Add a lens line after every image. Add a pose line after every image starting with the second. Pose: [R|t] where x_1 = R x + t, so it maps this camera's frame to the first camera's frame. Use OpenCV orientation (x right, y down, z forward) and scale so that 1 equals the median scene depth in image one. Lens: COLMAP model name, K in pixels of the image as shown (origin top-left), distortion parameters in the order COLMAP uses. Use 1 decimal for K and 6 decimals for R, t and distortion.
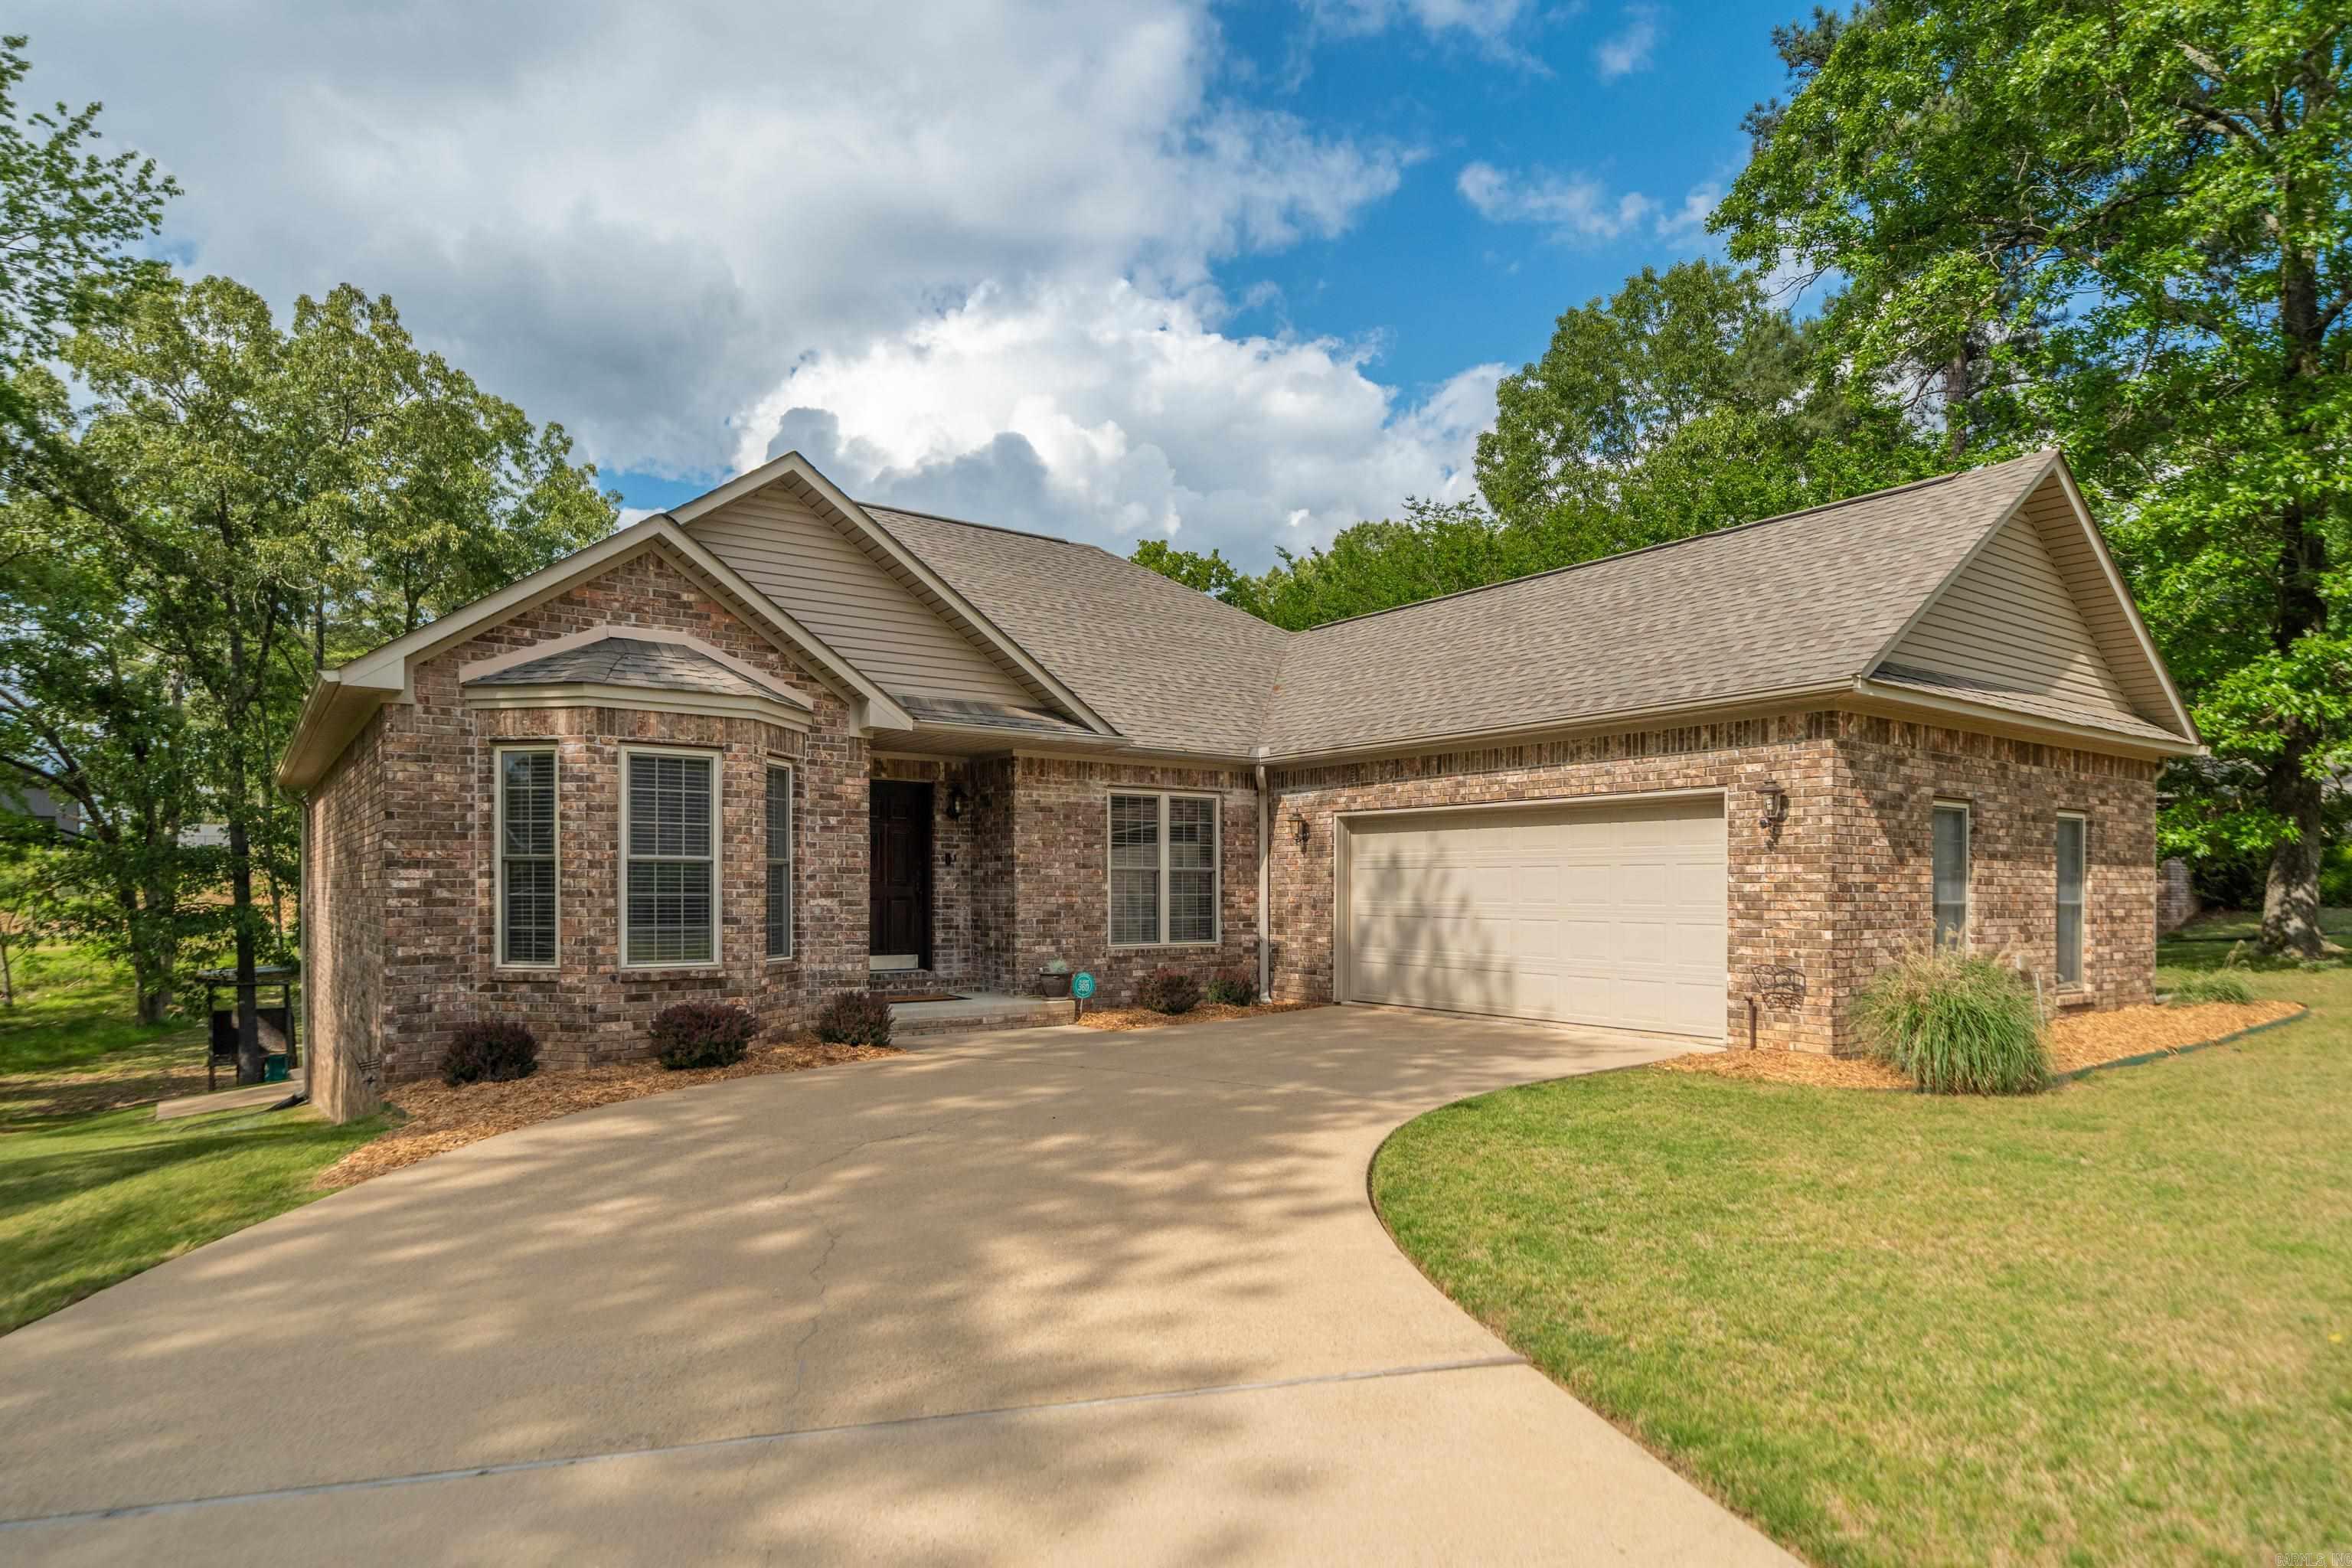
lens RADIAL K [[1352.5, 0, 1177.1], [0, 1352.5, 905.5], [0, 0, 1]] dist [-0.002264, -0.000582]
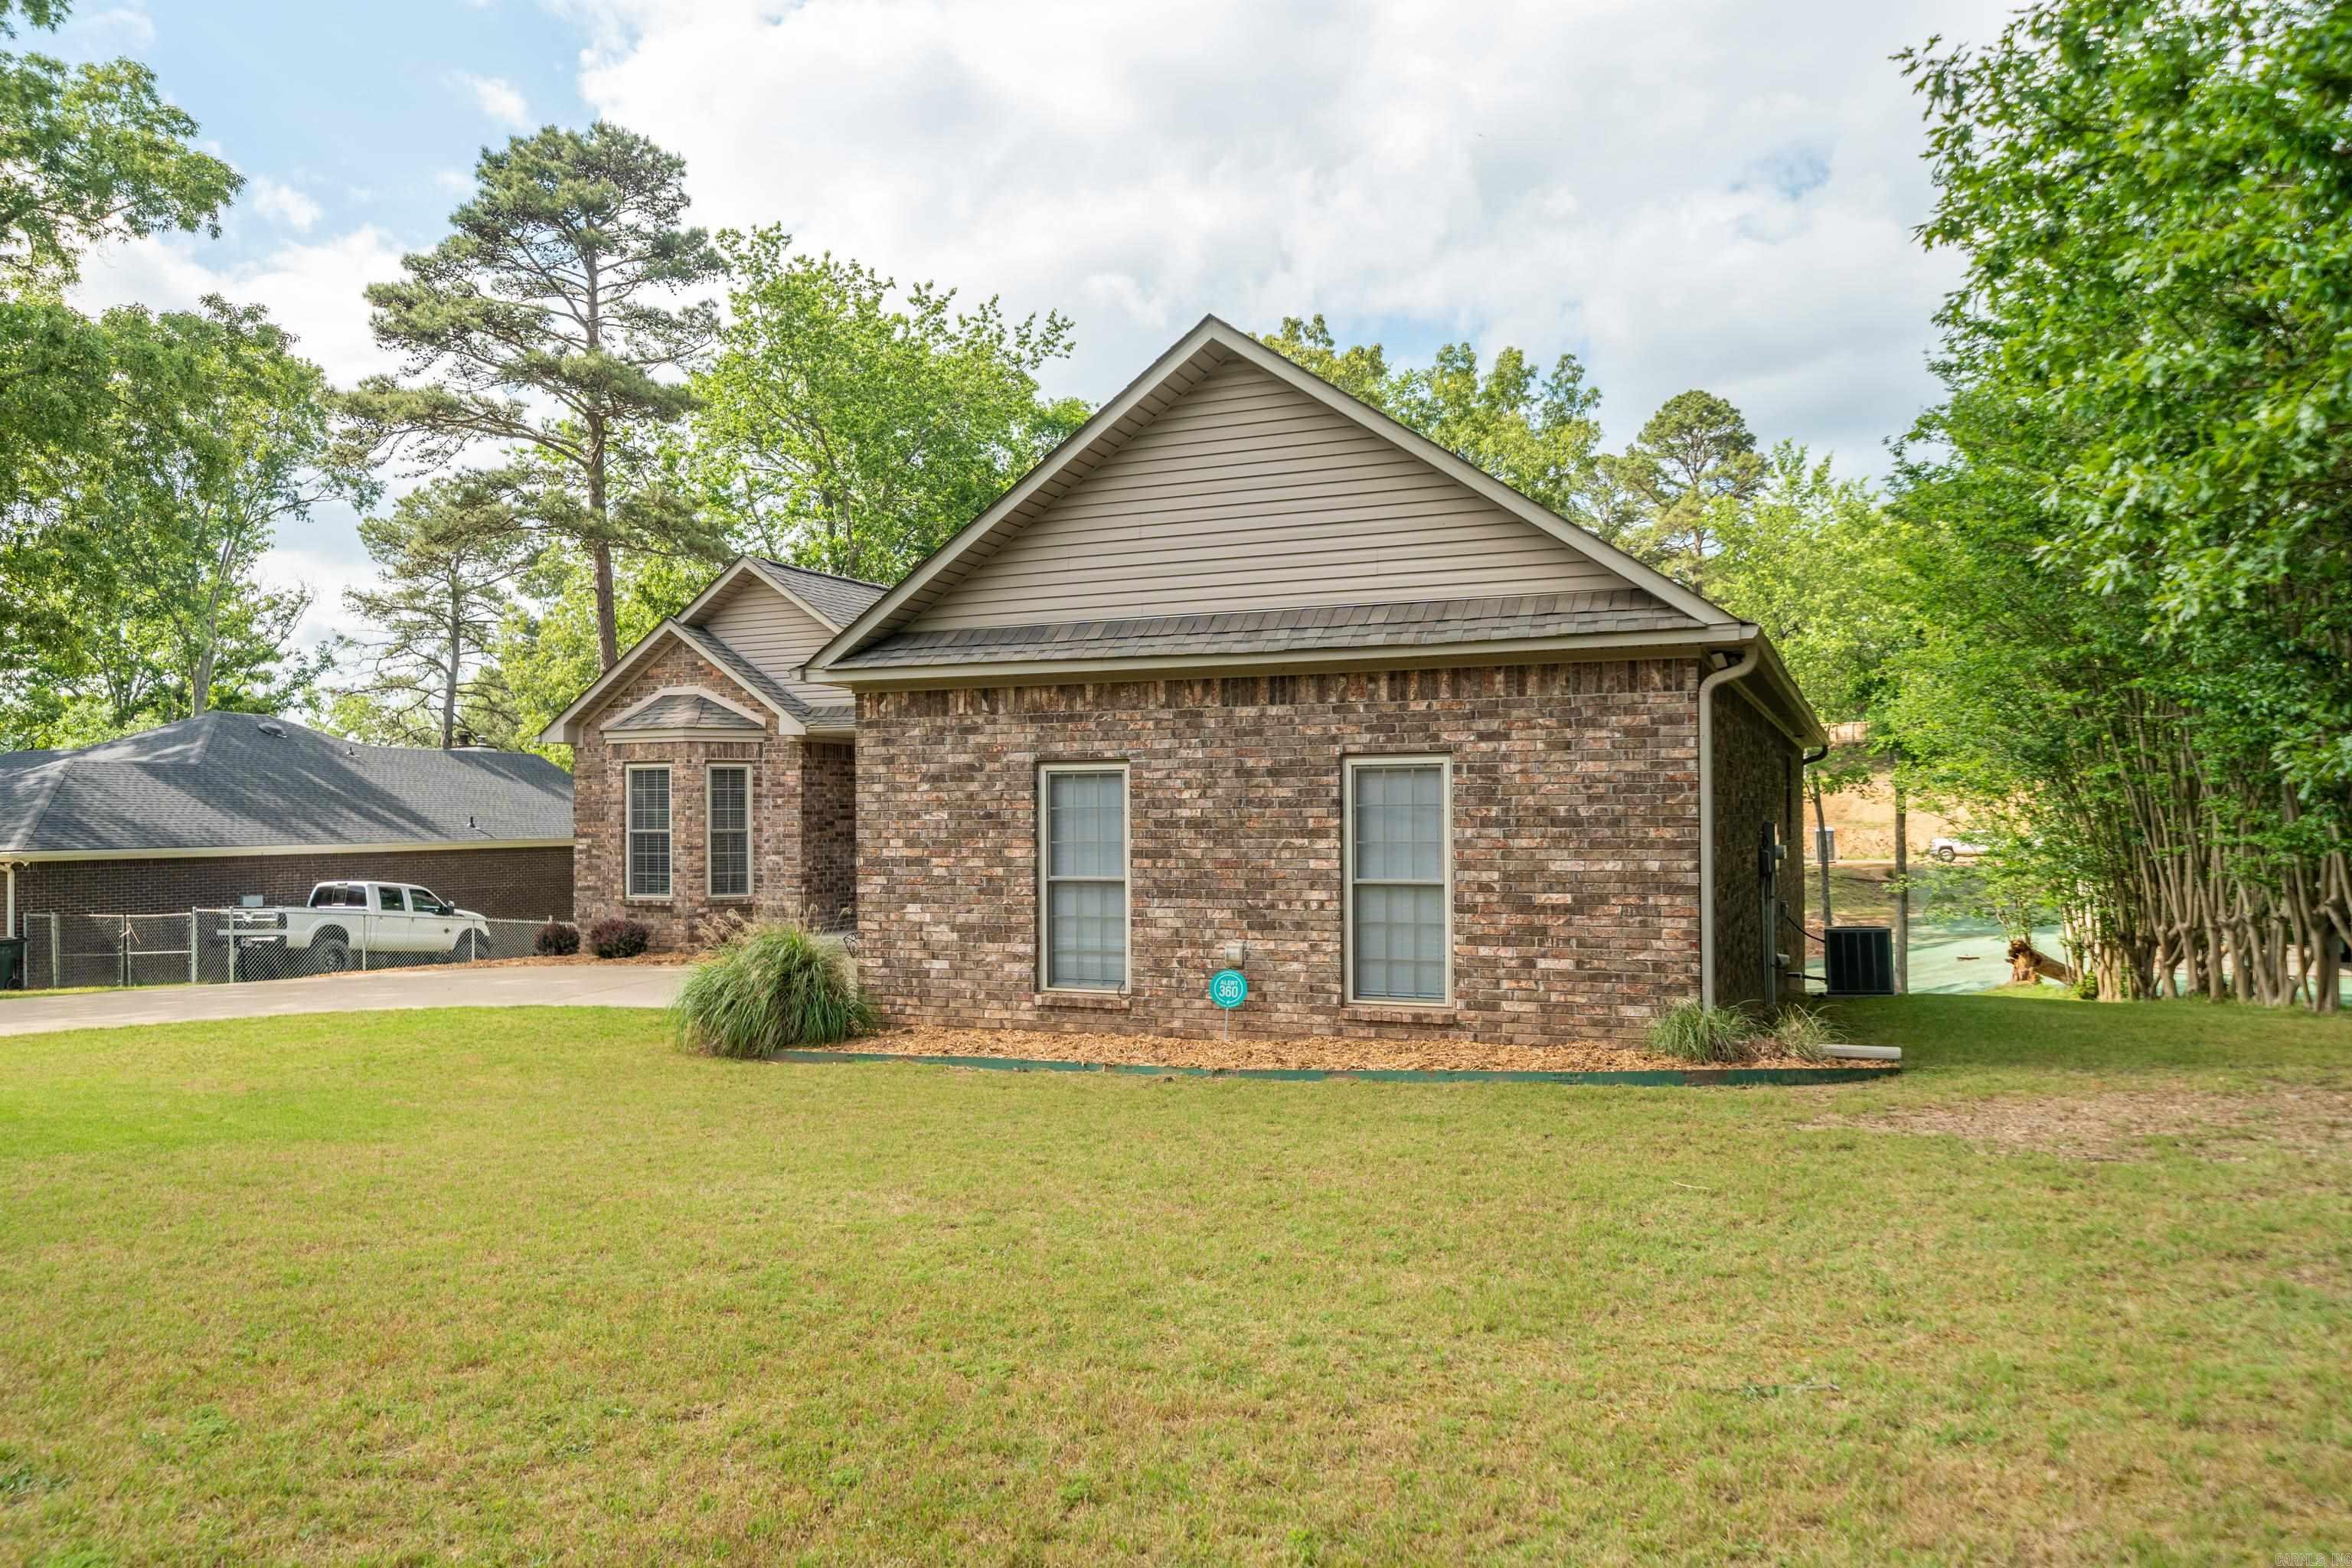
lens RADIAL K [[1613.3, 0, 1179.7], [0, 1613.3, 826.8], [0, 0, 1]] dist [-0.004139, -0.000310]
pose [[0.515679, -0.002032, -0.856779, 1.508443], [0.000373, 0.999998, -0.002147, -0.033552], [0.856782, 0.000787, 0.515679, 0.505181]]
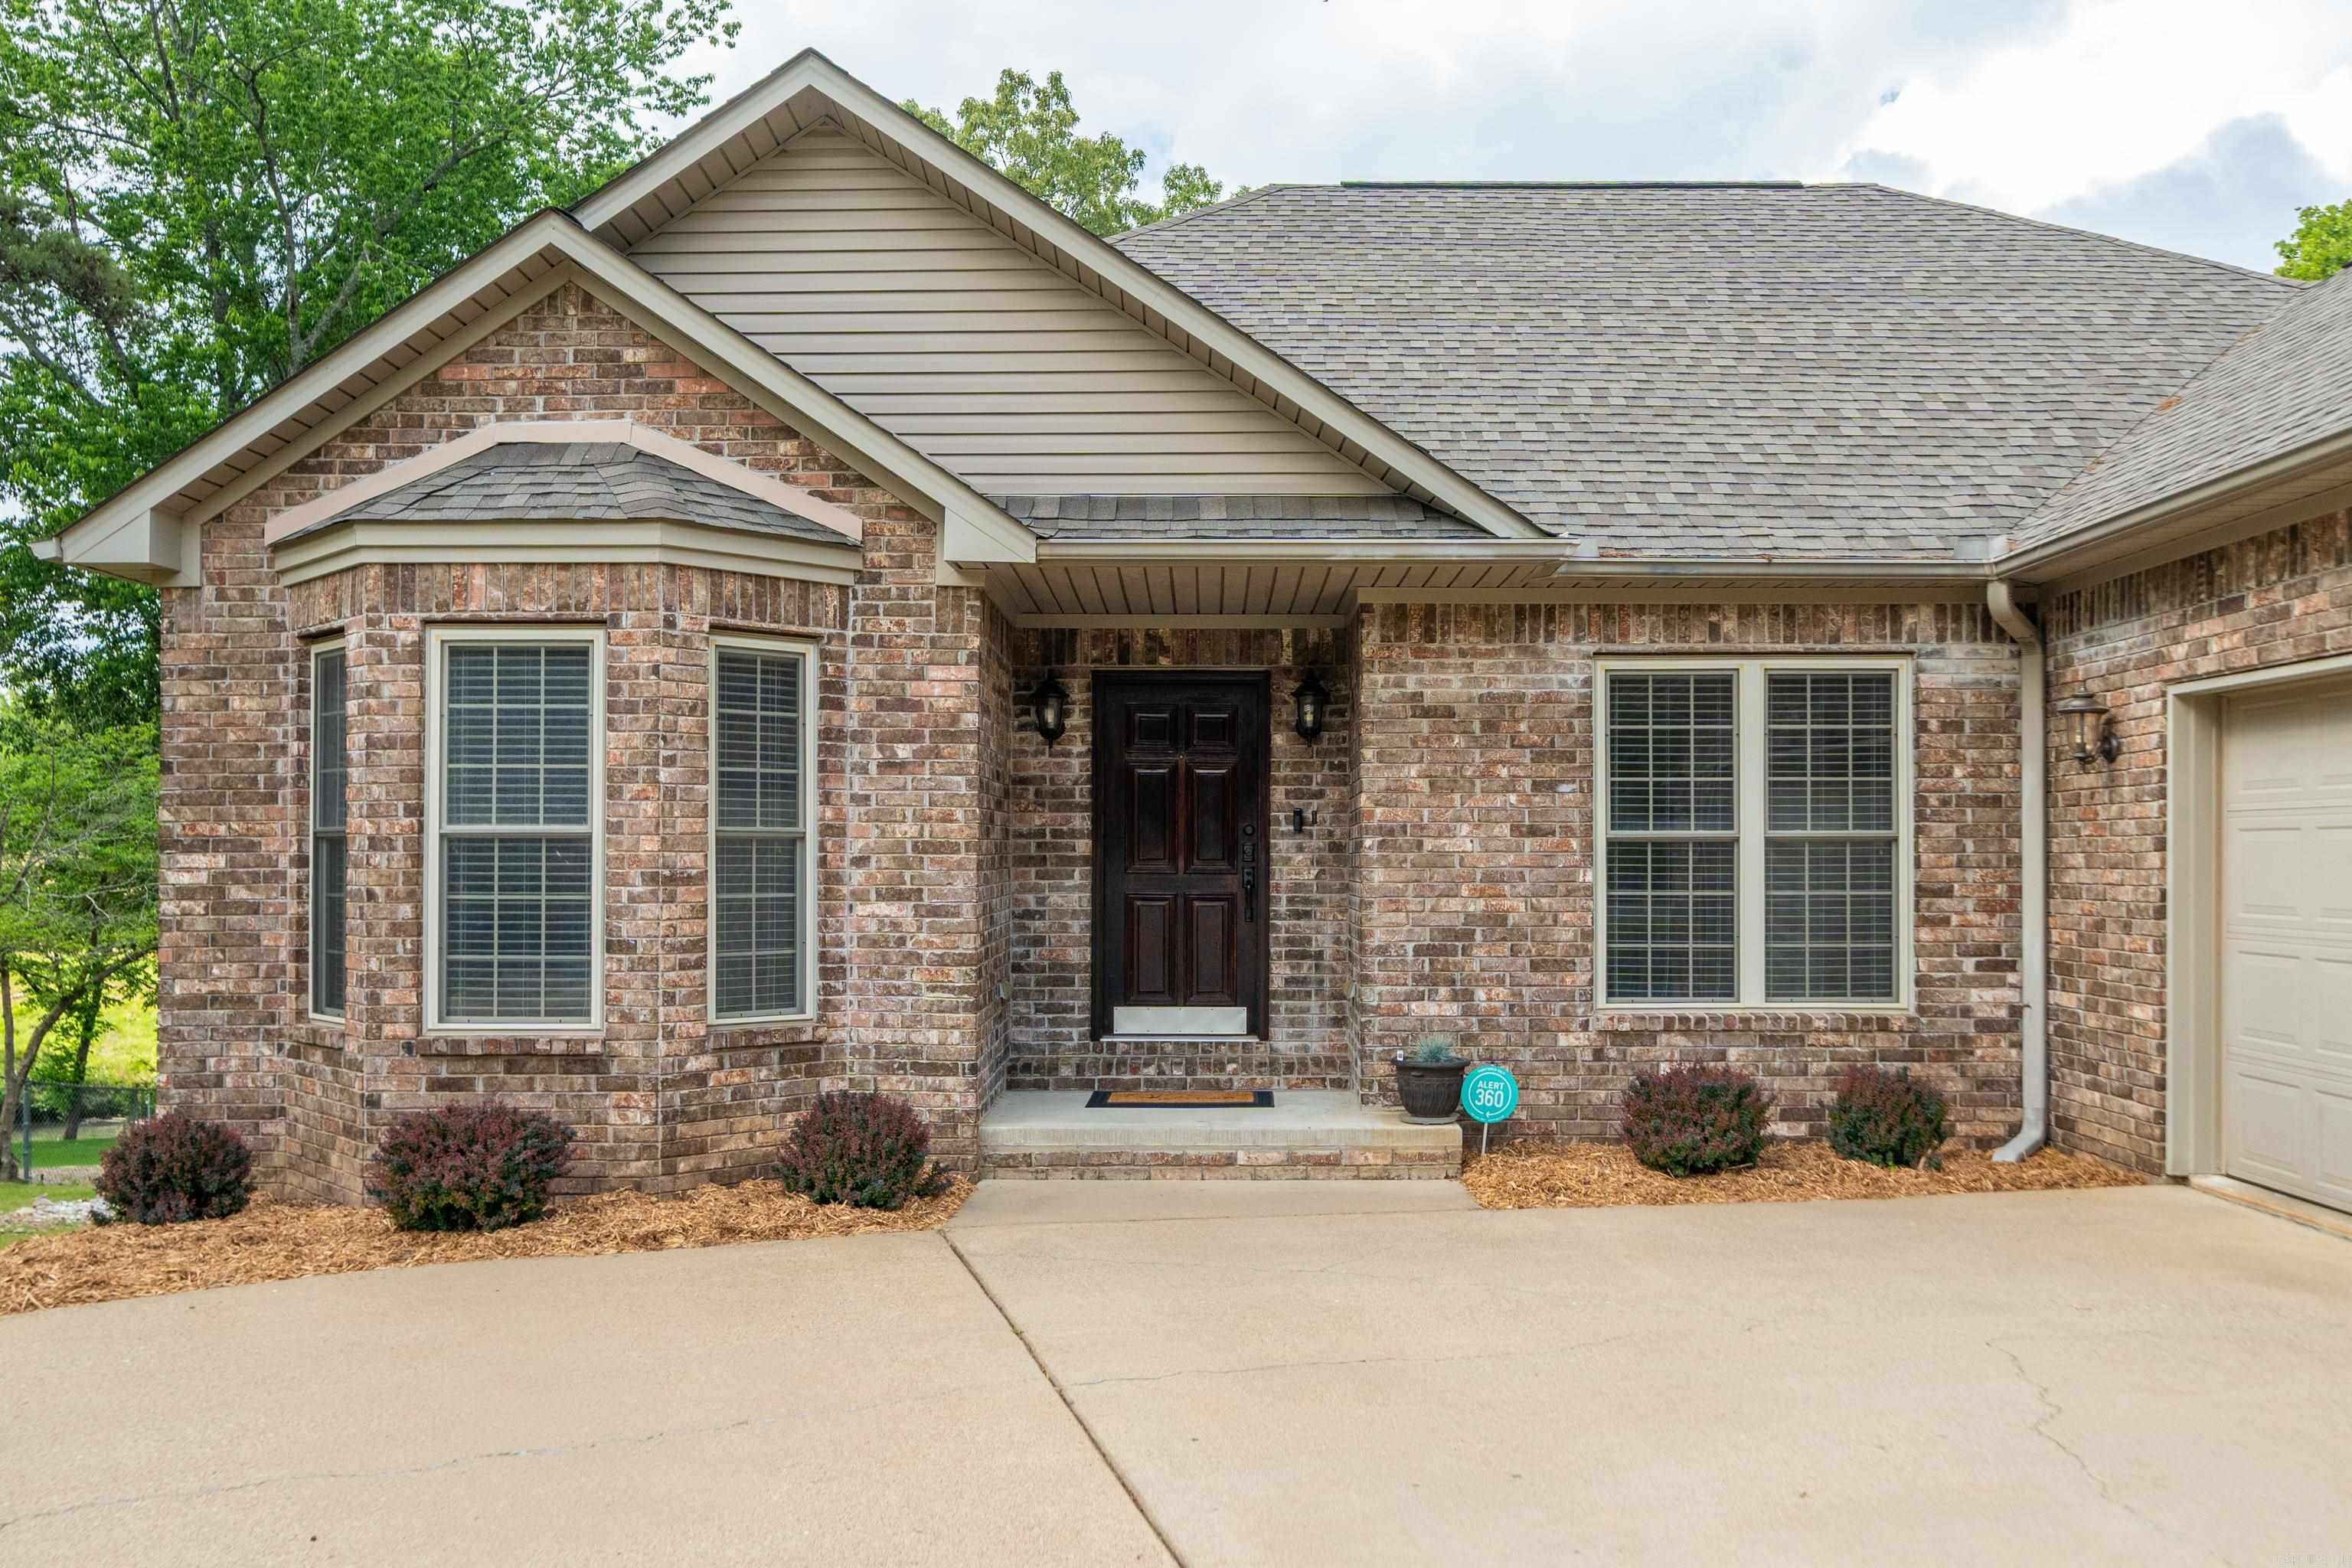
lens RADIAL K [[1938.0, 0, 1171.8], [0, 1938.0, 854.6], [0, 0, 1]] dist [0.003698, -0.008272]
pose [[0.801194, -0.004254, -0.598390, 0.282856], [-0.004360, 0.999907, -0.012945, -0.015064], [0.598389, 0.012981, 0.801100, 0.494674]]
